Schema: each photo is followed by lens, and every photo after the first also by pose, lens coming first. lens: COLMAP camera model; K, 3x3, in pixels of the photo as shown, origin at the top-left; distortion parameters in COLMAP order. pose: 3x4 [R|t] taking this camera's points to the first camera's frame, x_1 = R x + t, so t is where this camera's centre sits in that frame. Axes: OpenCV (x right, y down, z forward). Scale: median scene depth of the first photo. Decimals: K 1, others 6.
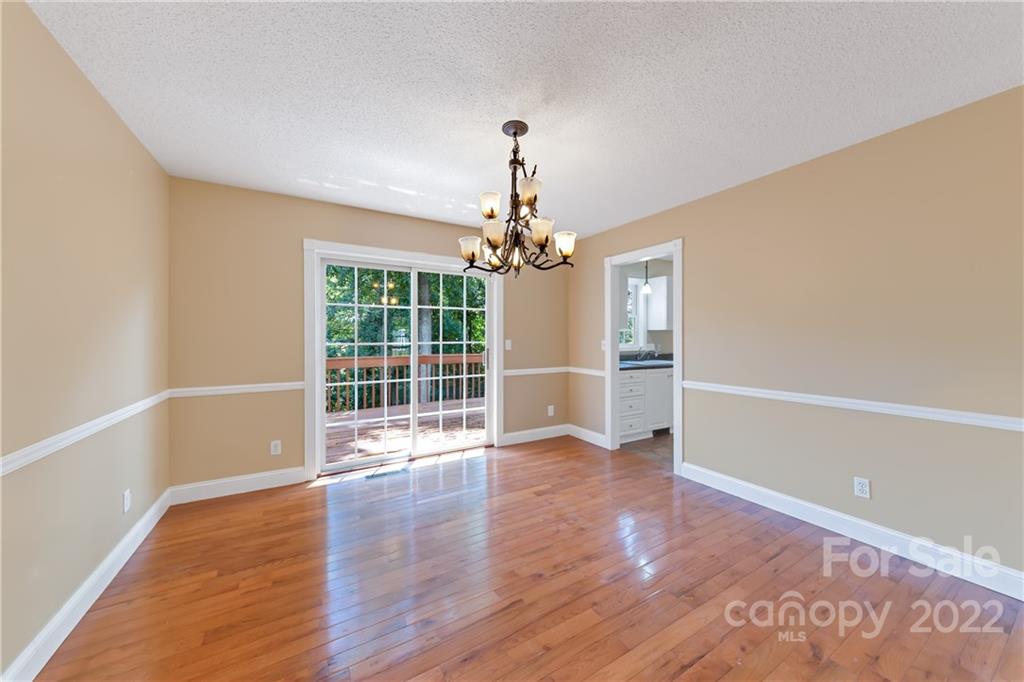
lens RADIAL K [[363.6, 0, 510.1], [0, 363.6, 340.4], [0, 0, 1]] dist [-0.000614, -0.000952]
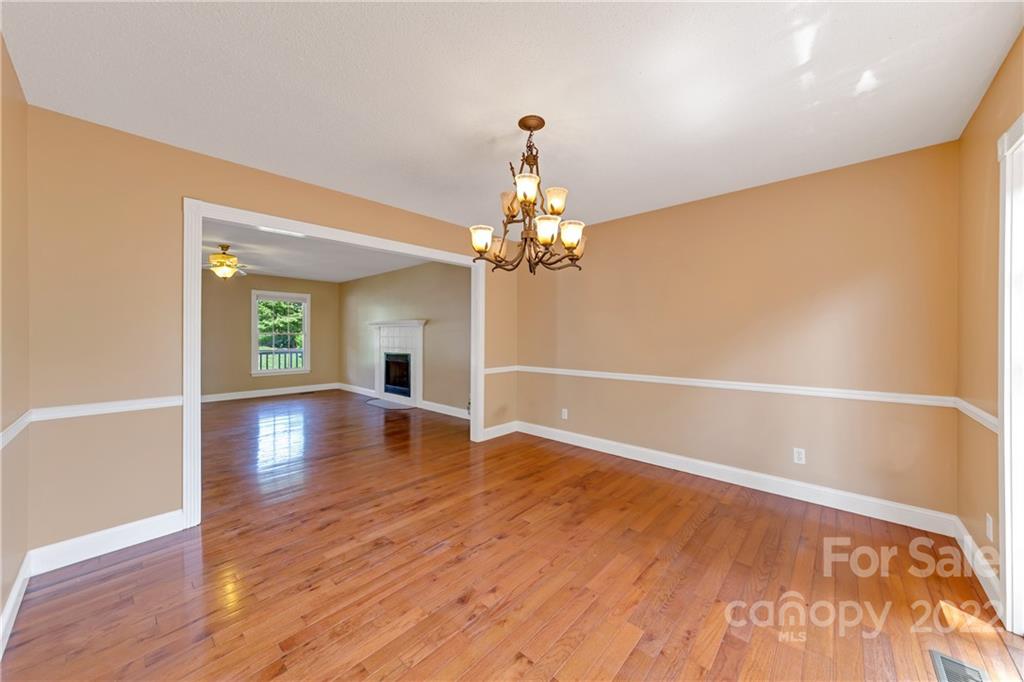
lens RADIAL K [[363.6, 0, 506.5], [0, 363.6, 334.4], [0, 0, 1]] dist [-0.000614, -0.000952]
pose [[-0.957882, -0.000534, -0.287162, 0.280173], [-0.001375, 0.999995, 0.002724, -0.008356], [0.287159, 0.003004, -0.957878, 1.484592]]
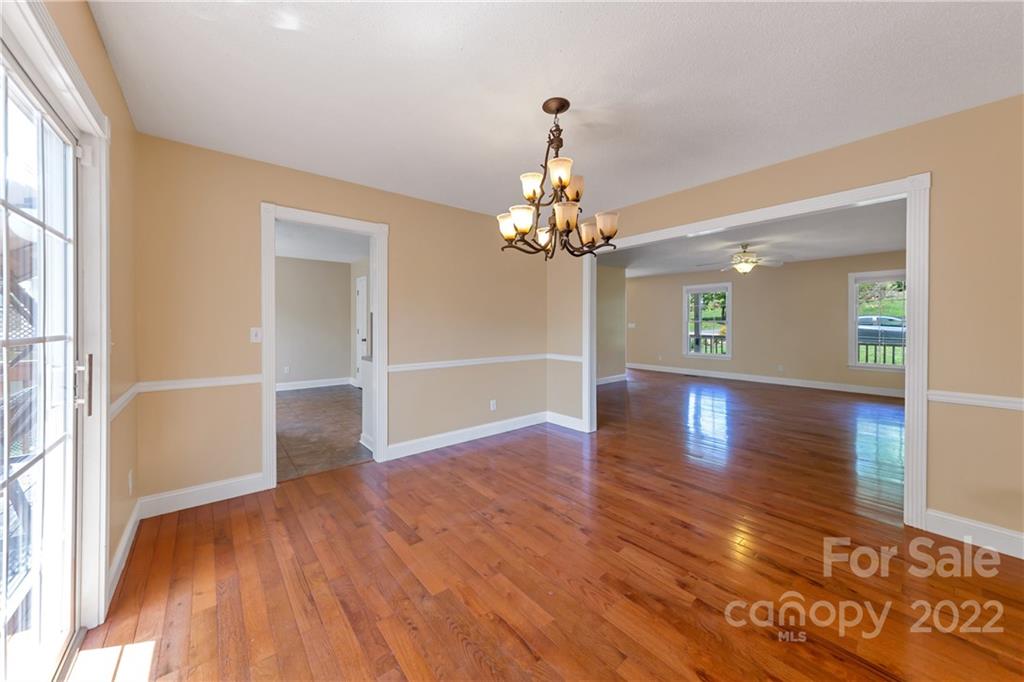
lens RADIAL K [[363.6, 0, 522.5], [0, 363.6, 326.0], [0, 0, 1]] dist [-0.000614, -0.000952]
pose [[-0.180354, -0.006988, 0.983577, -0.706141], [0.007707, 0.999934, 0.008517, -0.008019], [-0.983572, 0.009116, -0.180288, 0.971113]]
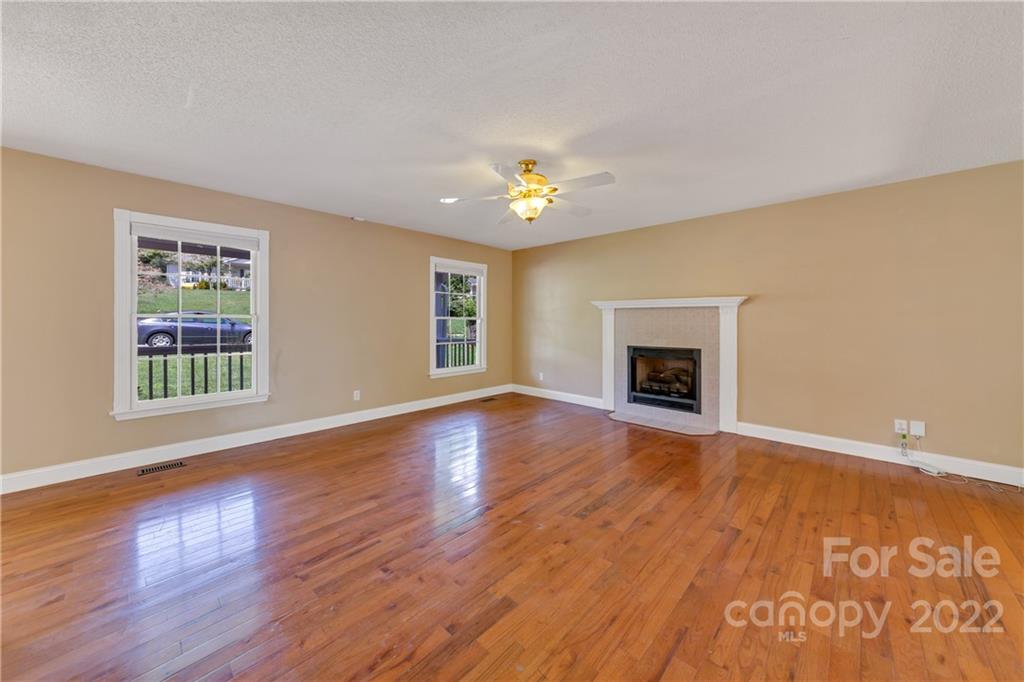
lens RADIAL K [[363.6, 0, 514.6], [0, 363.6, 320.6], [0, 0, 1]] dist [-0.000614, -0.000952]
pose [[-0.960843, -0.004727, -0.277054, 1.426387], [-0.005309, 0.999985, 0.001352, 0.004475], [0.277044, 0.002770, -0.960853, 0.324663]]
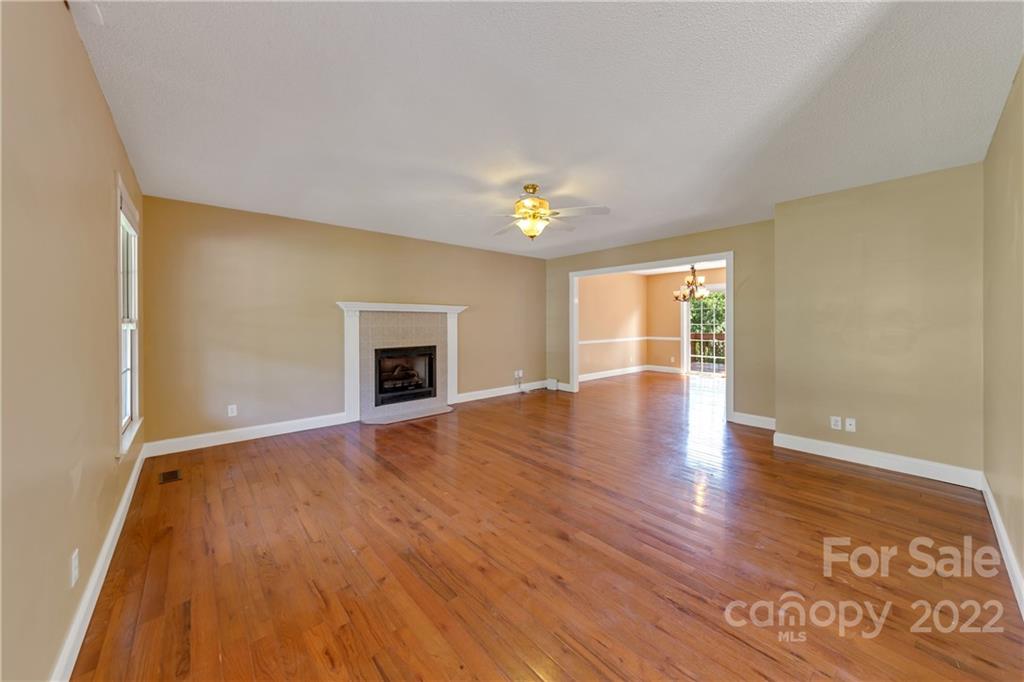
lens RADIAL K [[363.6, 0, 510.8], [0, 363.6, 327.2], [0, 0, 1]] dist [-0.000614, -0.000952]
pose [[0.183016, 0.010915, -0.983049, 2.267408], [-0.001685, 0.999940, 0.010789, 0.001755], [0.983108, -0.000318, 0.183024, -0.941278]]
